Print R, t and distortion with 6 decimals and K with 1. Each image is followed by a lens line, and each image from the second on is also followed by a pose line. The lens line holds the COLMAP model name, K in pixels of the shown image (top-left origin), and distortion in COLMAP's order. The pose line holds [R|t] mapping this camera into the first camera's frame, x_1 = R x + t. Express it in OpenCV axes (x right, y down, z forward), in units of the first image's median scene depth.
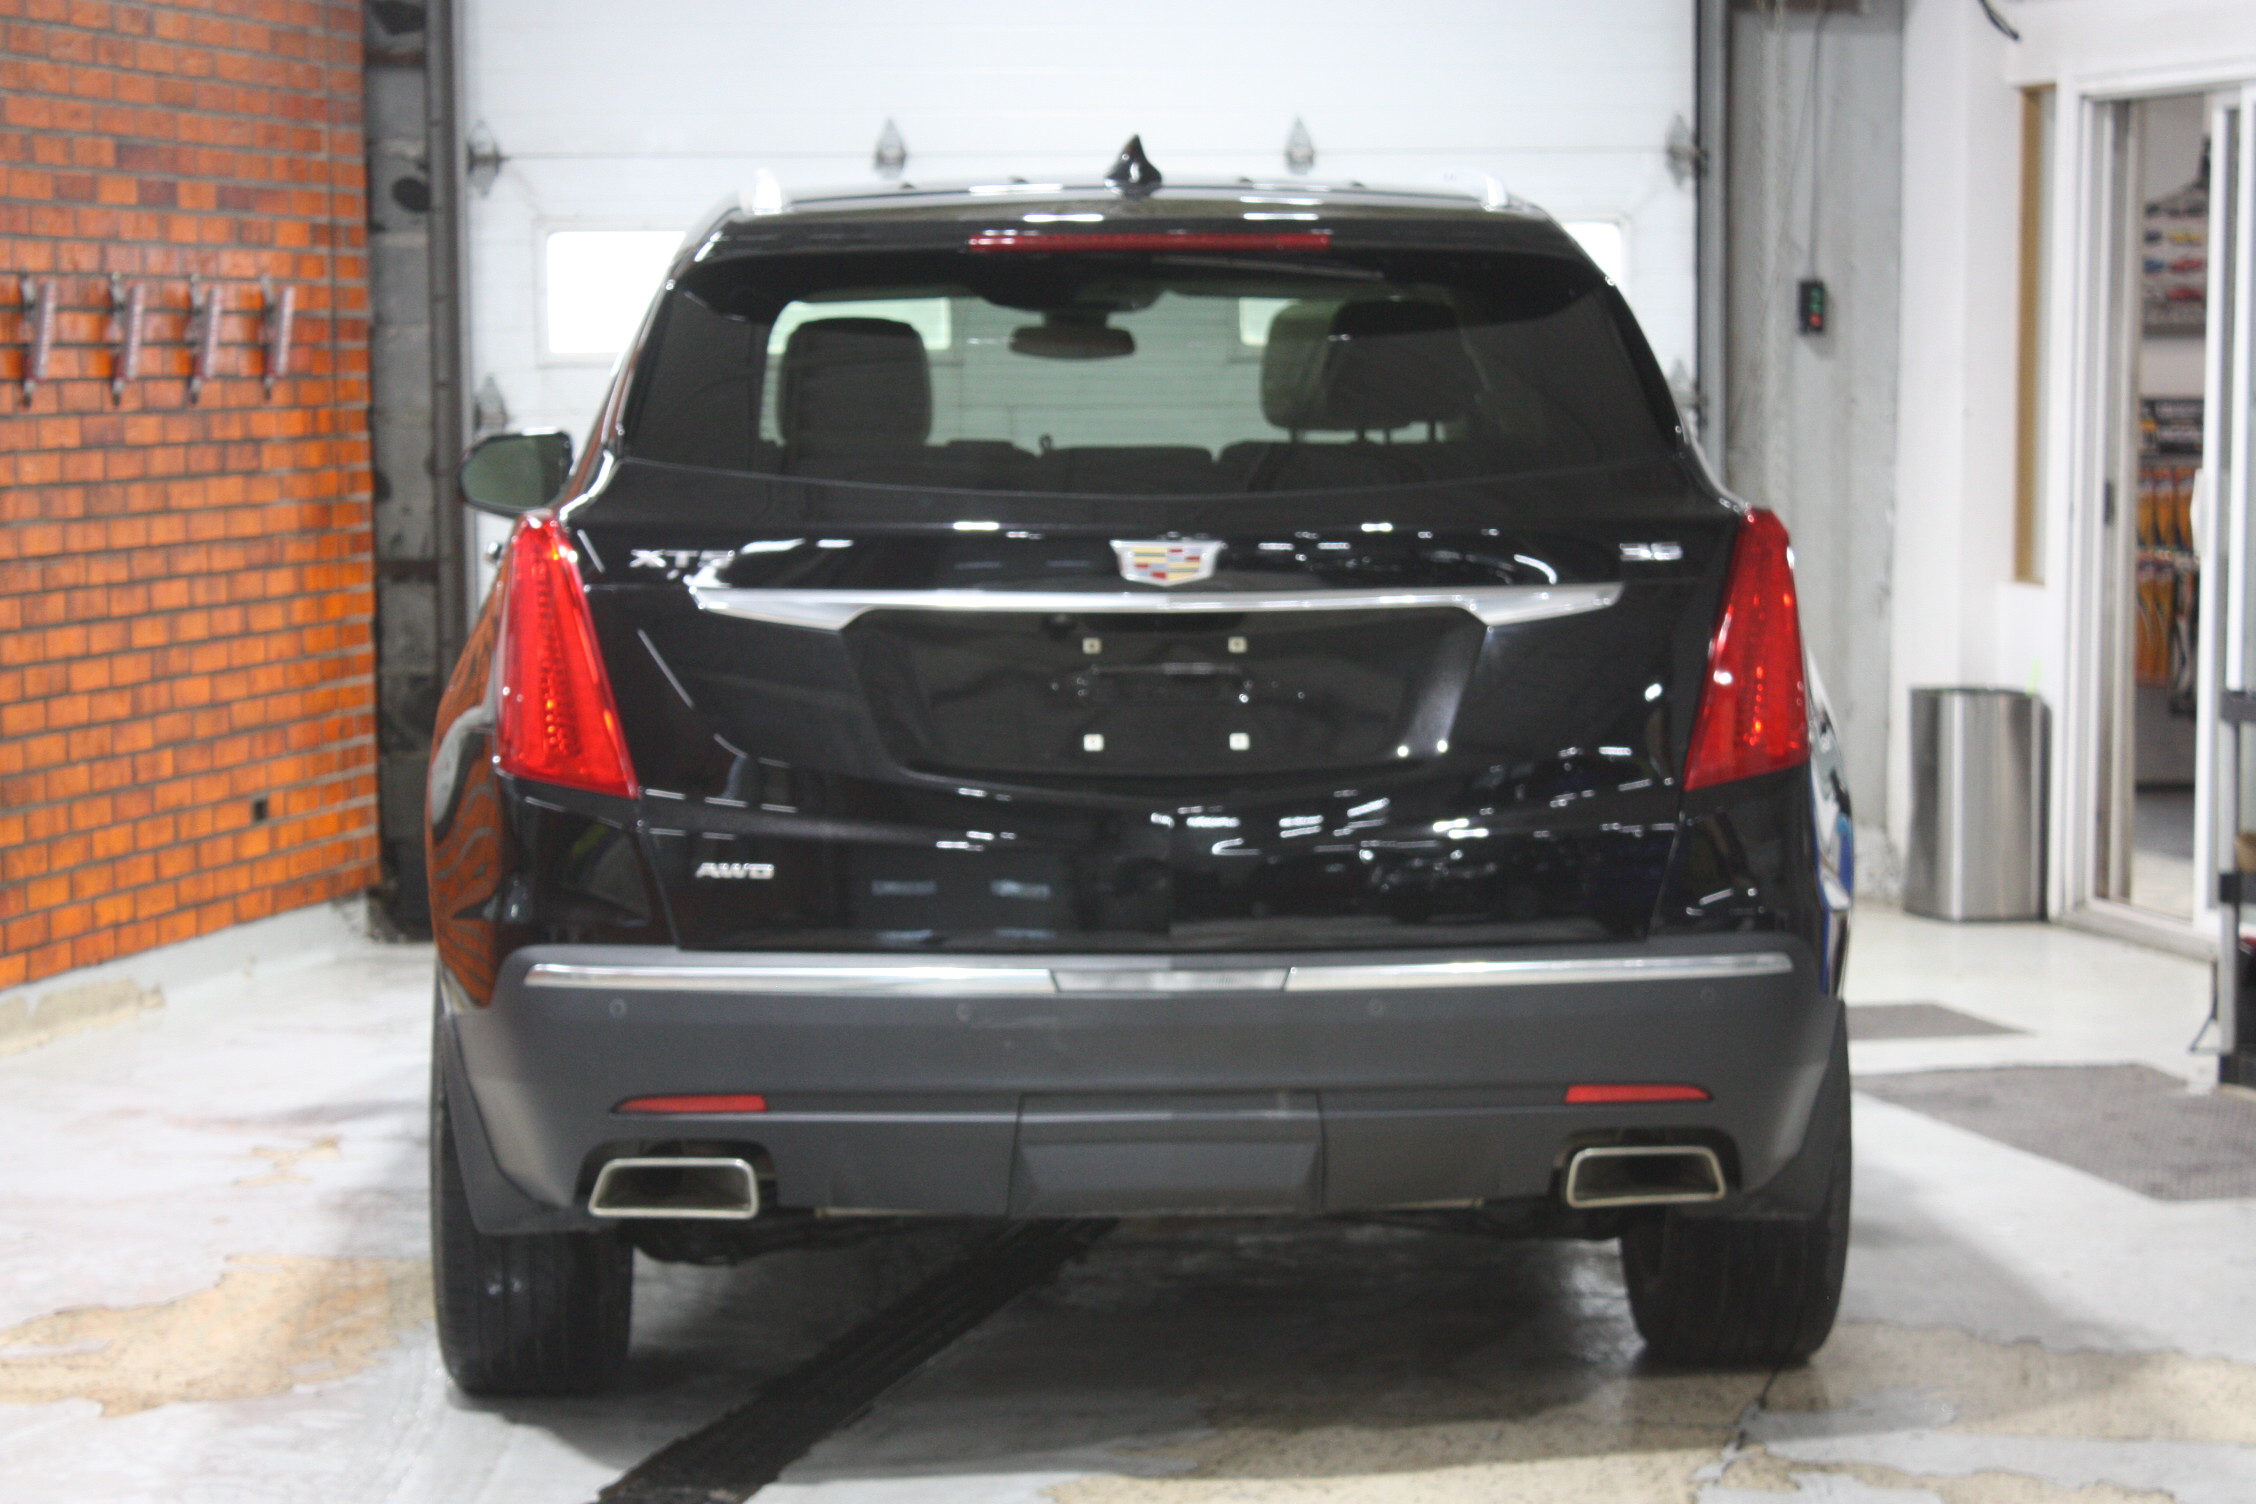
lens RADIAL K [[5226.2, 0, 1128.0], [0, 5226.2, 752.0], [0, 0, 1]] dist [0.116052, -0.230592]
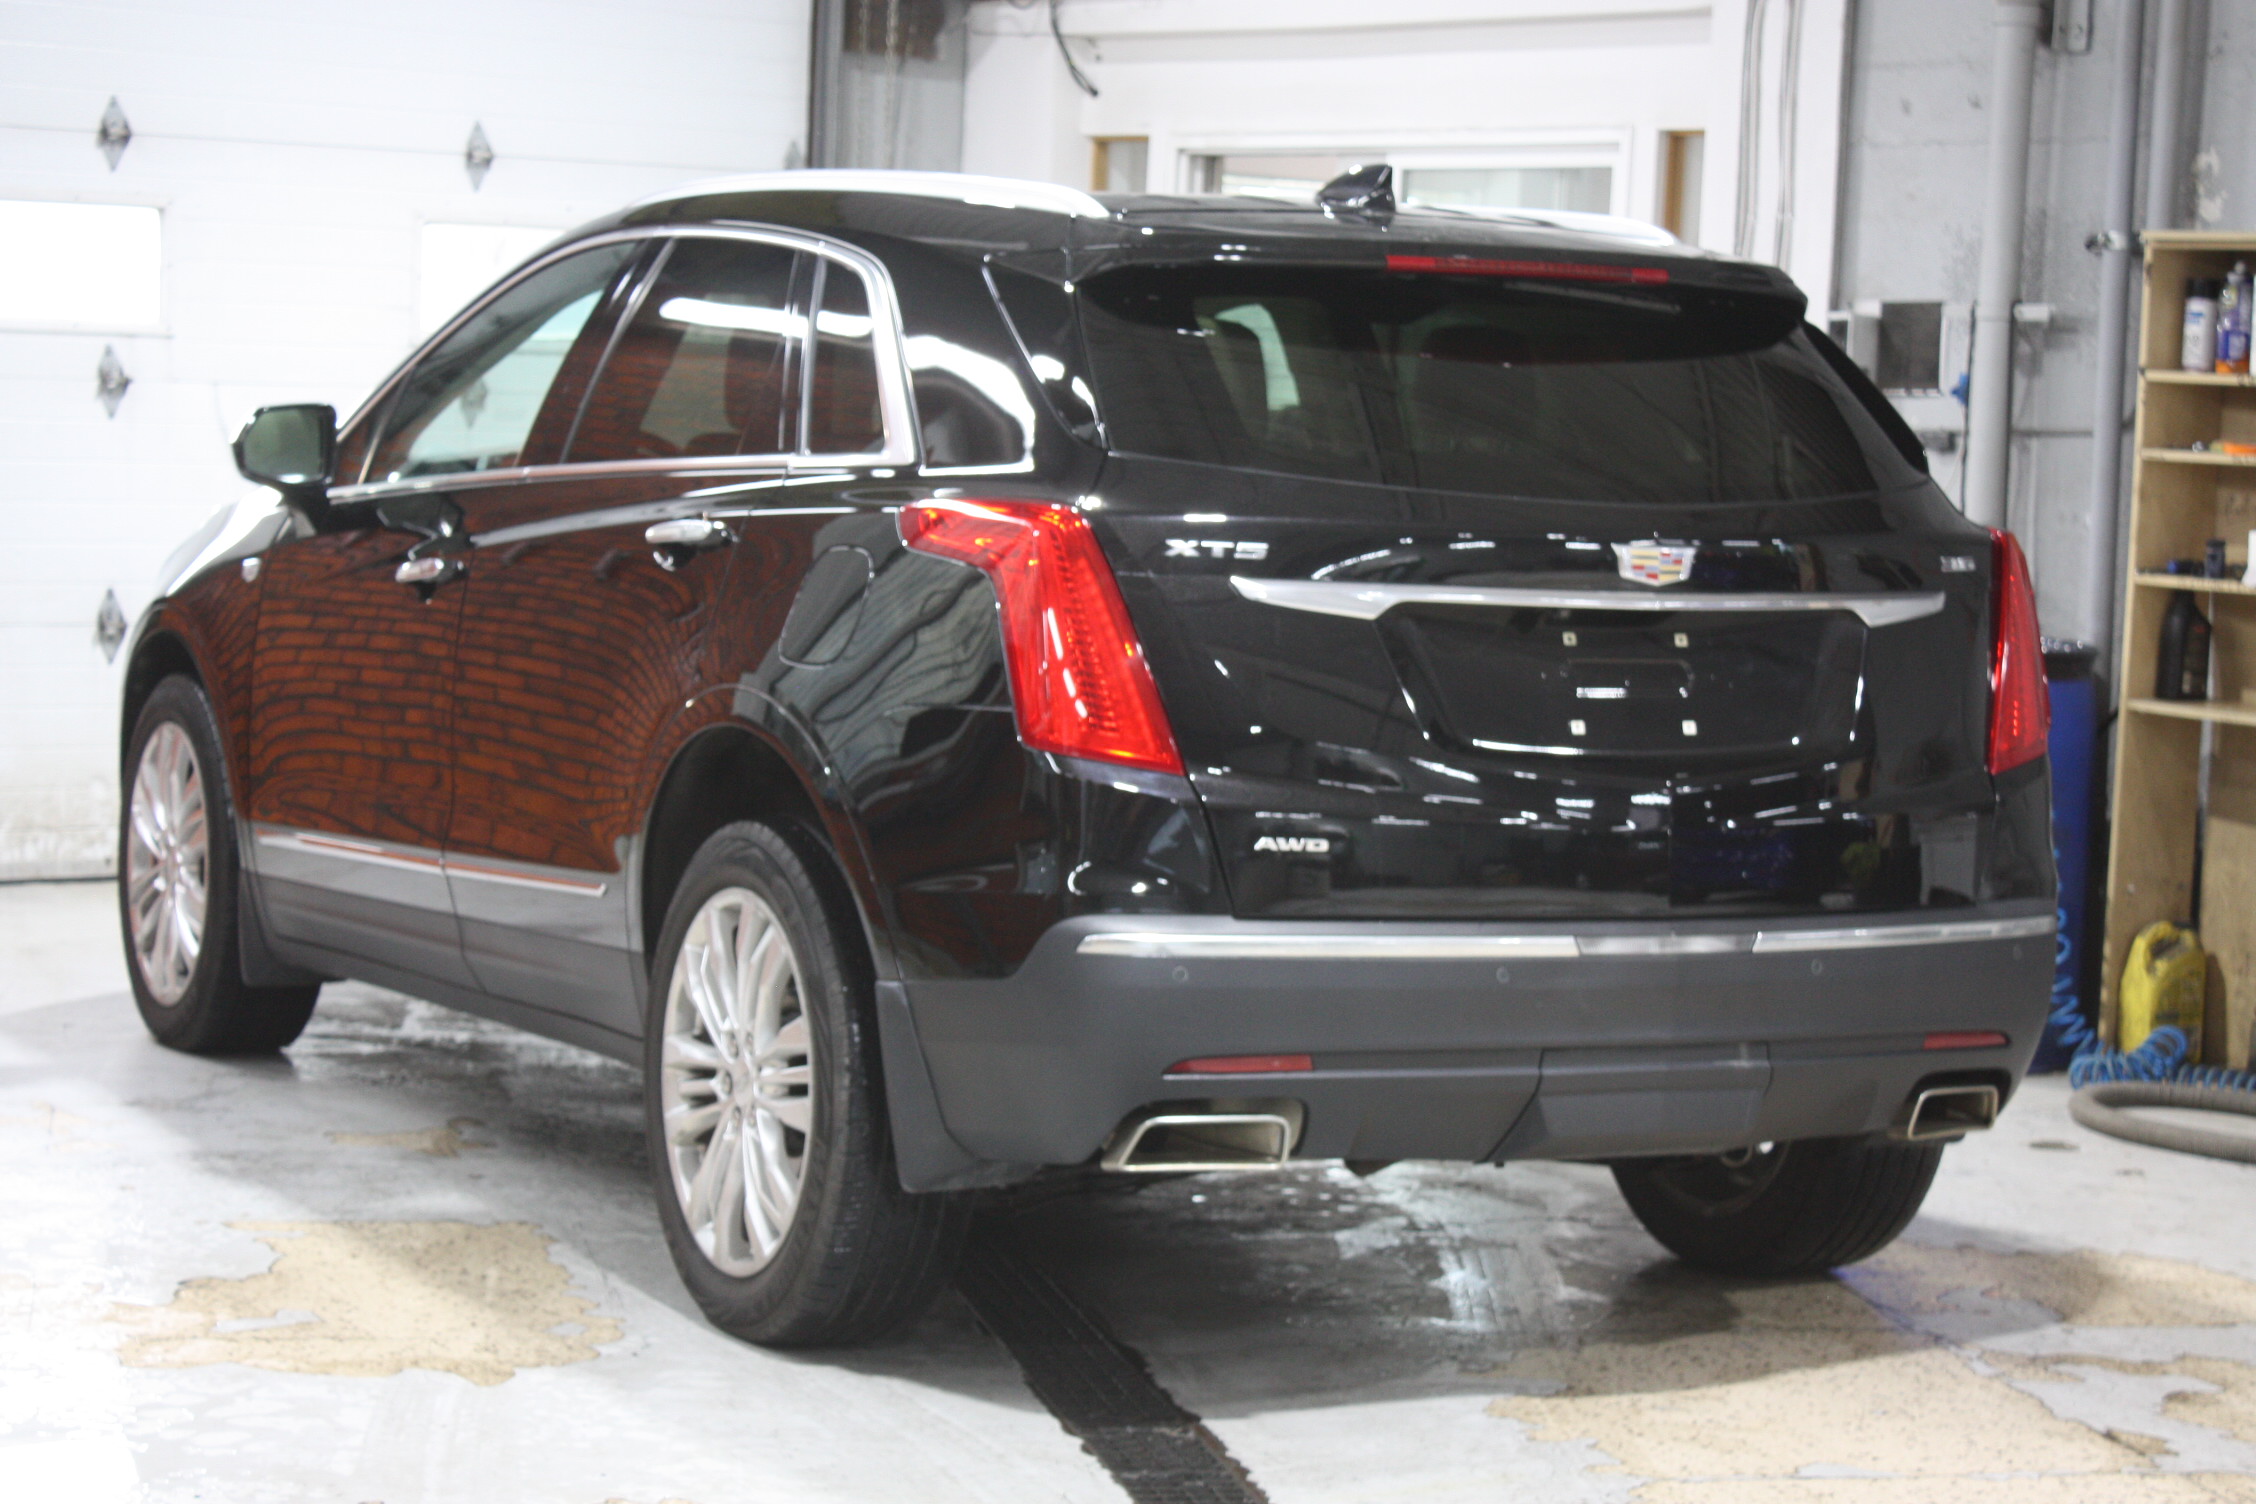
lens RADIAL K [[4833.1, 0, 1128.0], [0, 4833.1, 752.0], [0, 0, 1]] dist [-0.058742, 2.770104]
pose [[0.910130, 0.008073, 0.414244, -0.502967], [-0.010830, 0.999932, 0.004307, -0.000011], [-0.414181, -0.008407, 0.910156, 0.117027]]
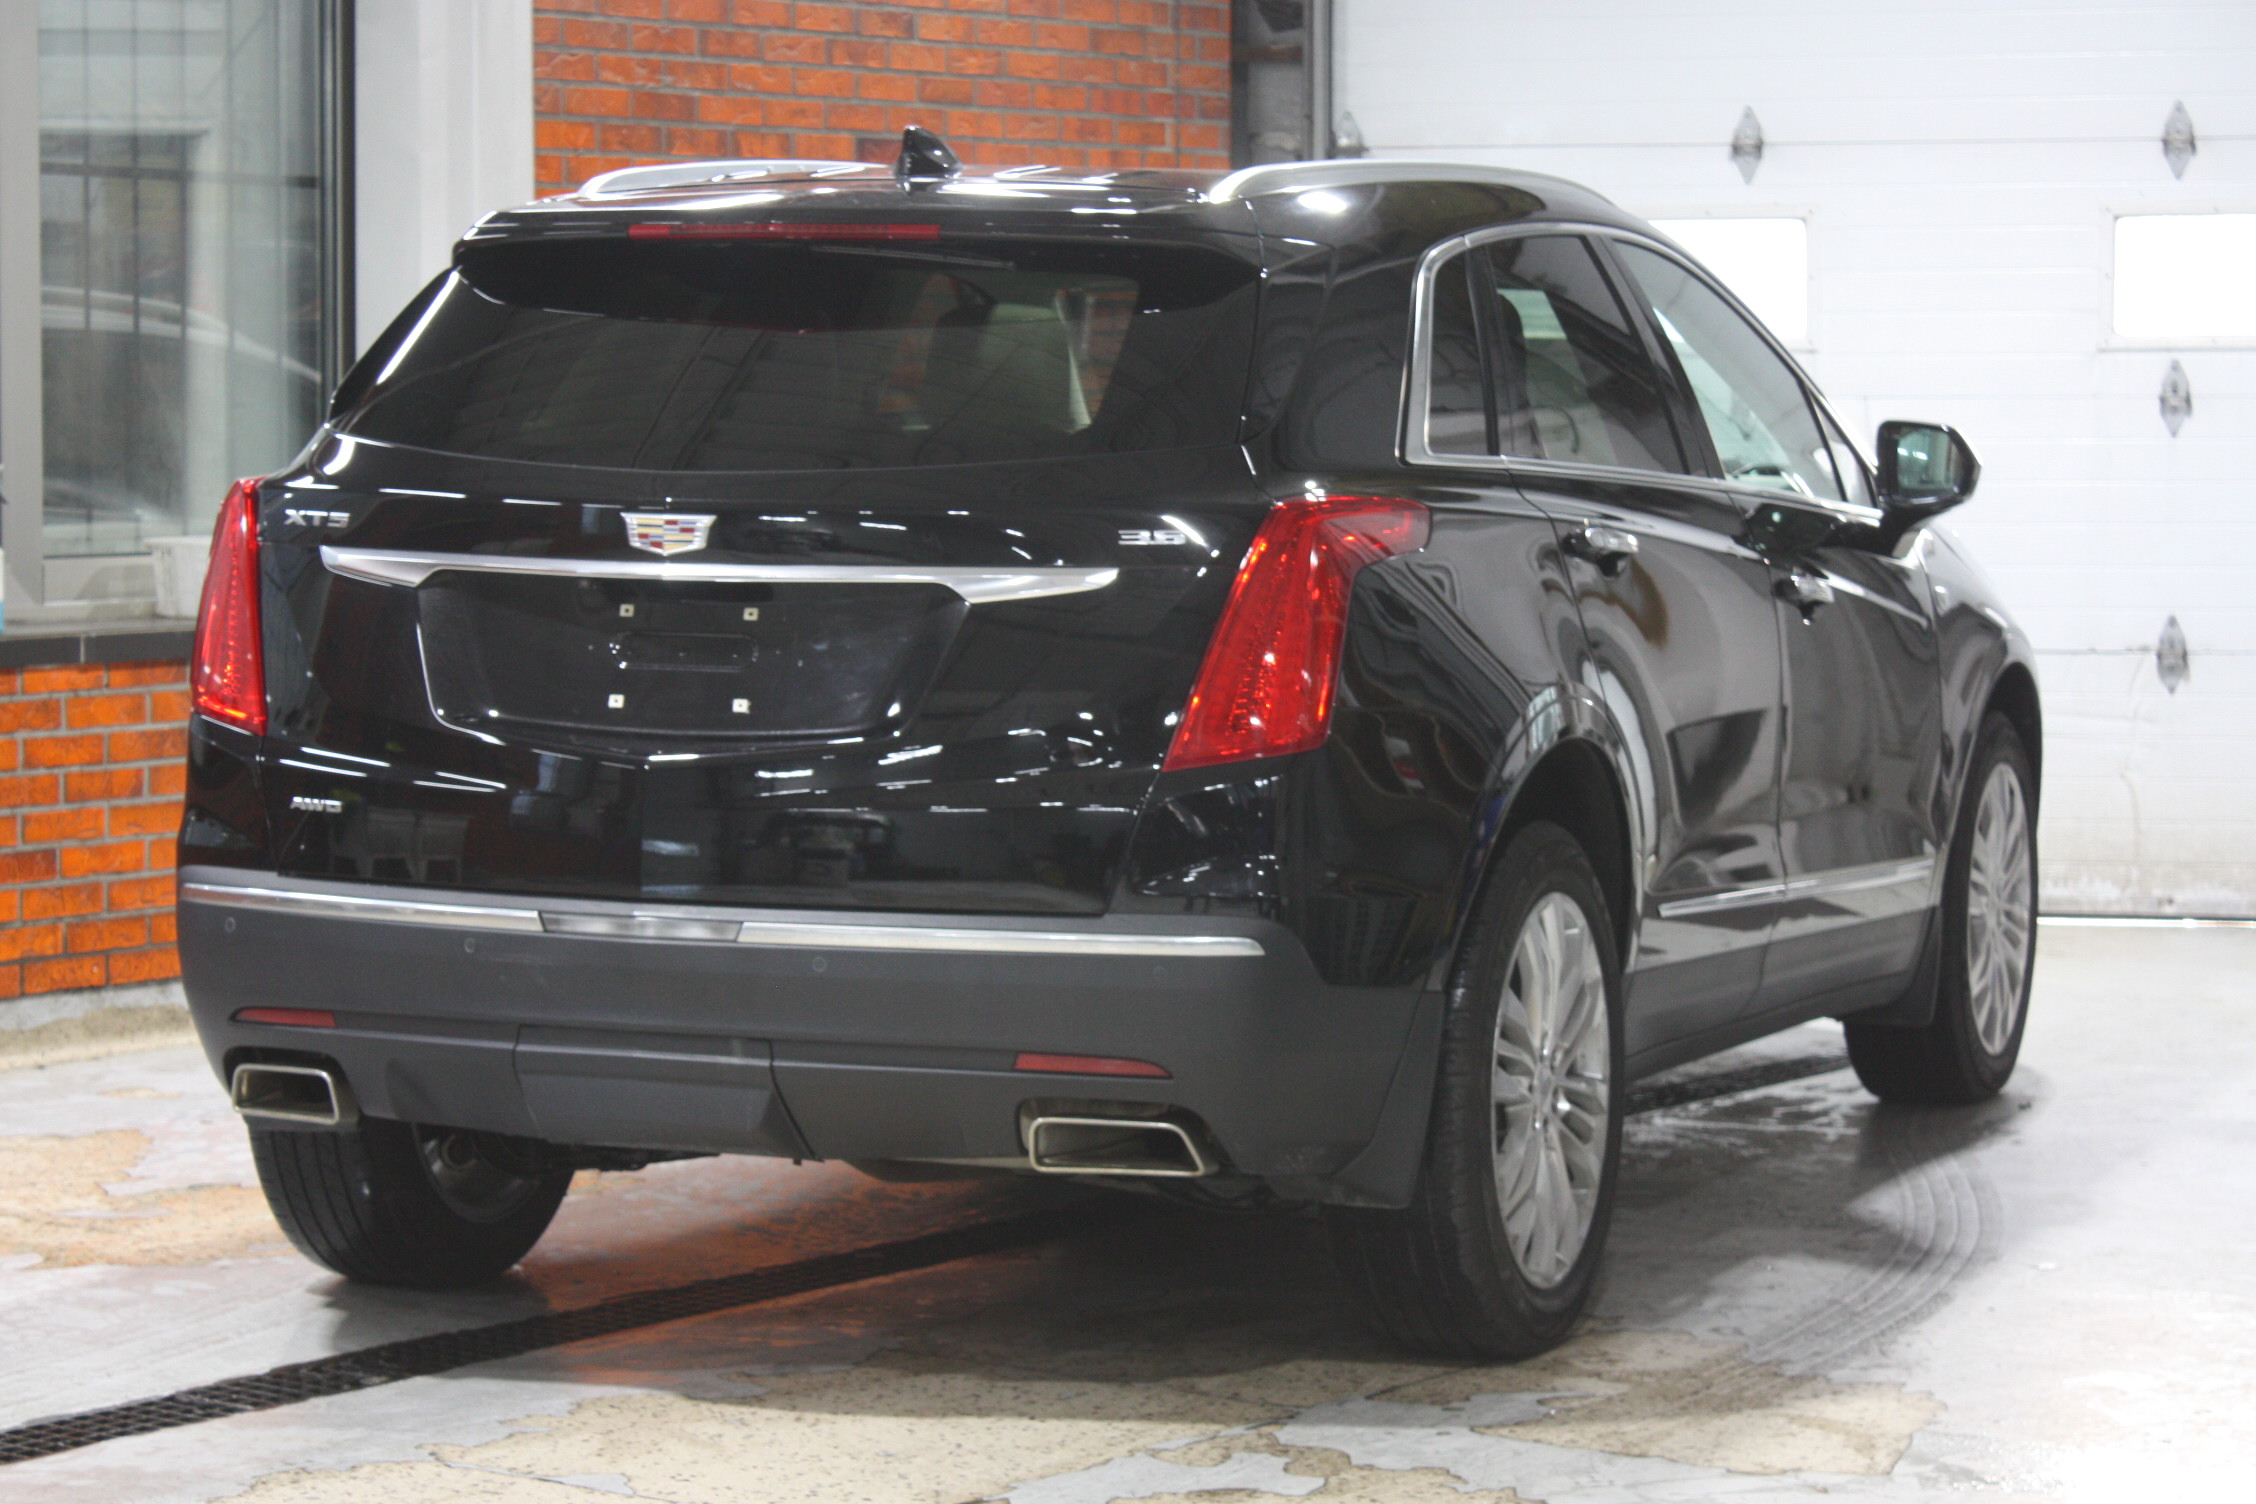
lens RADIAL K [[5226.2, 0, 1128.0], [0, 5226.2, 752.0], [0, 0, 1]] dist [0.116052, -0.230592]
pose [[0.911450, 0.045150, -0.408925, 0.515848], [-0.044135, 0.998954, 0.011924, -0.008533], [0.409036, 0.007180, 0.912490, 0.070000]]
